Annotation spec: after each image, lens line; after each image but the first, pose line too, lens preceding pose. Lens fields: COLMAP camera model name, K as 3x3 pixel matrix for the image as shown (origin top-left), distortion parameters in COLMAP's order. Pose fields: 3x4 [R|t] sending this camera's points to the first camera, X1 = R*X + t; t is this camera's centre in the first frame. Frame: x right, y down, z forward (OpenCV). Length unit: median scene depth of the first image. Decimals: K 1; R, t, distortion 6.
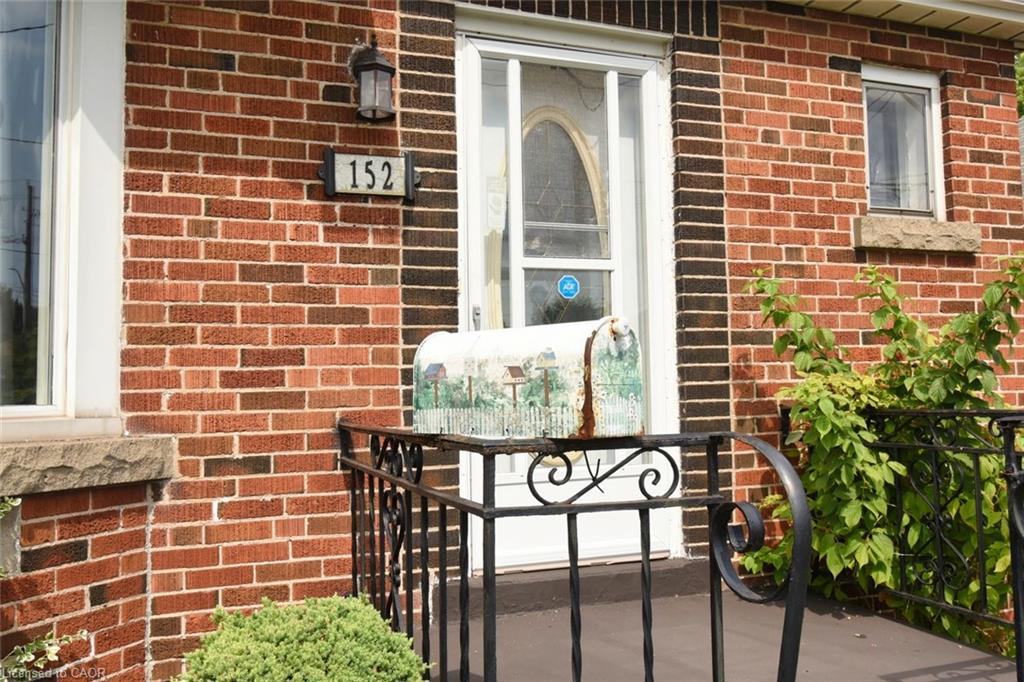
lens RADIAL K [[857.7, 0, 512.0], [0, 857.7, 347.6], [0, 0, 1]] dist [-0.007084, 0.001940]
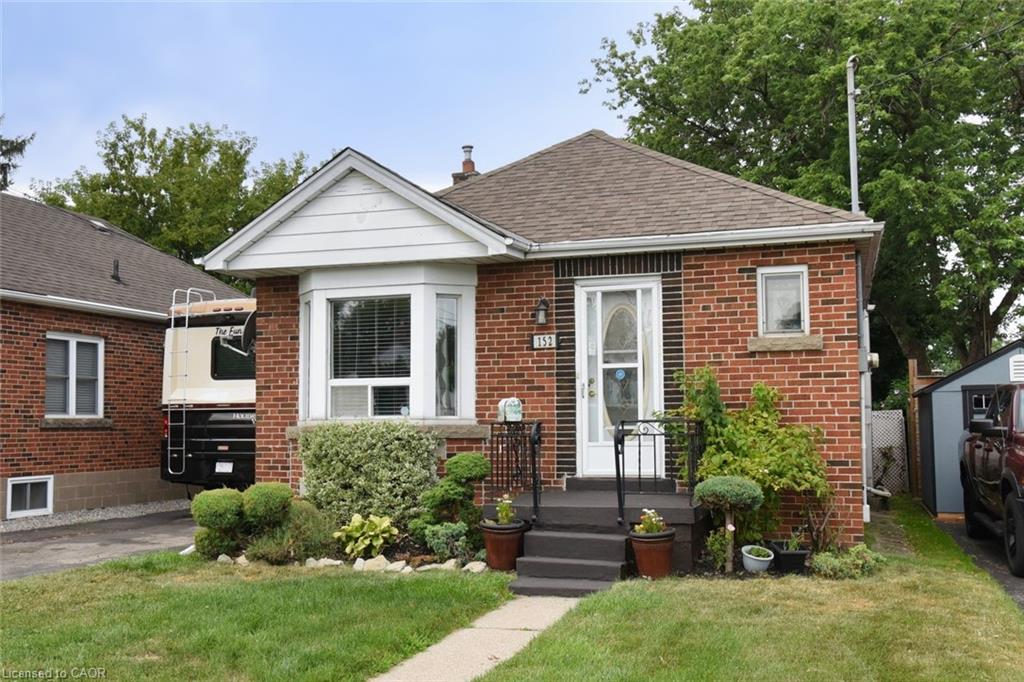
lens RADIAL K [[1052.1, 0, 492.0], [0, 1052.1, 362.5], [0, 0, 1]] dist [0.013286, 0.000000]
pose [[0.773272, -0.024307, -0.633608, 1.927007], [0.024624, 0.999662, -0.008298, -0.094731], [0.633596, -0.009185, 0.773610, -1.881767]]
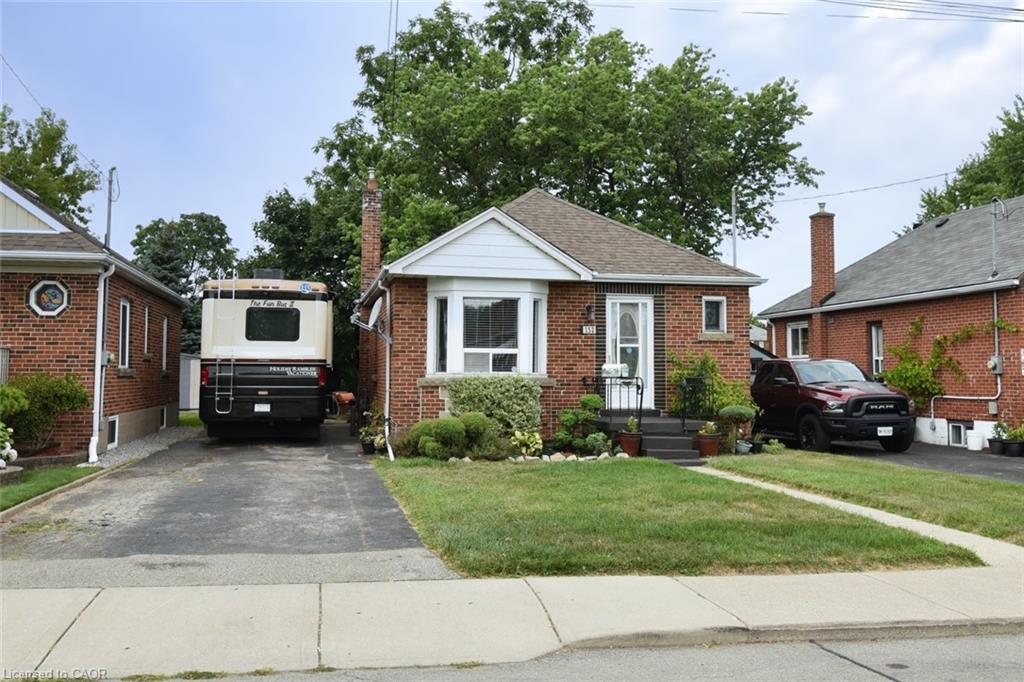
lens RADIAL K [[1052.1, 0, 510.0], [0, 1052.1, 332.3], [0, 0, 1]] dist [0.013286, 0.000000]
pose [[0.990638, 0.018151, -0.135303, 0.207163], [-0.016787, 0.999796, 0.011211, -0.235637], [0.135479, -0.008835, 0.990741, -5.049761]]
